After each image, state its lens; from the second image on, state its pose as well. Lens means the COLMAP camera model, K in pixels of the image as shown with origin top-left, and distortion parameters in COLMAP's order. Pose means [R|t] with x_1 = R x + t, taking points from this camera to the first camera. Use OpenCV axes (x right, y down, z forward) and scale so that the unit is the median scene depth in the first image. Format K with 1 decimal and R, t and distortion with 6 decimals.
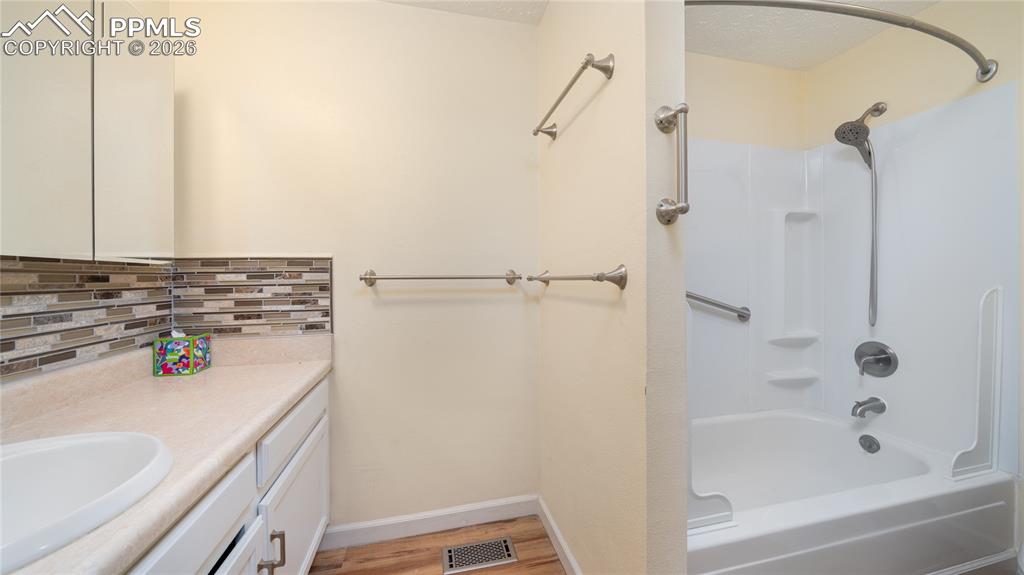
lens RADIAL K [[354.7, 0, 512.9], [0, 354.7, 281.5], [0, 0, 1]] dist [-0.000542, 0.000020]
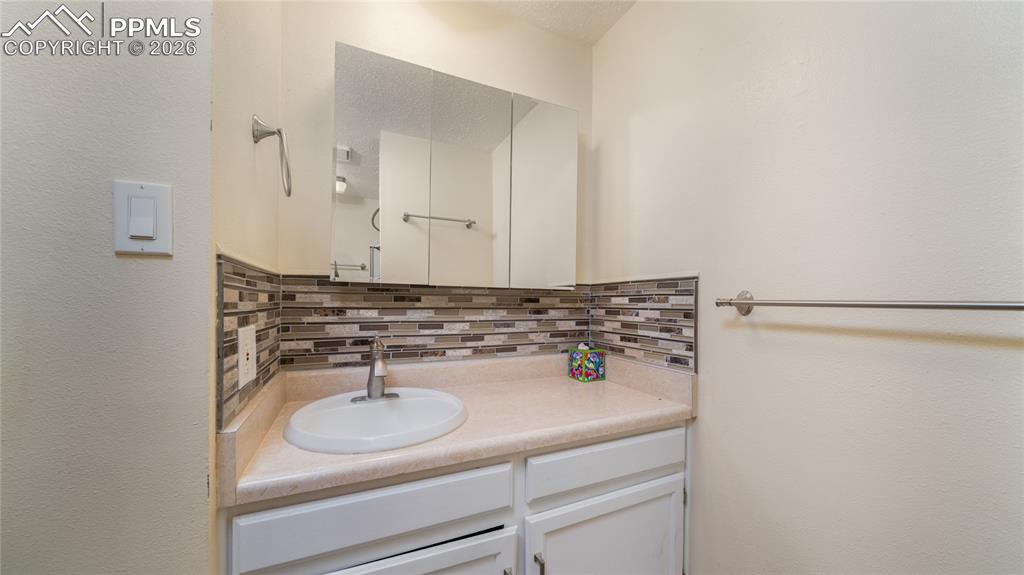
lens RADIAL K [[354.7, 0, 511.8], [0, 354.7, 302.4], [0, 0, 1]] dist [-0.000542, 0.000020]
pose [[0.187658, 0.014144, -0.982132, 0.196122], [-0.021922, 0.999708, 0.010208, -0.009992], [0.981990, 0.019615, 0.187914, 0.496948]]
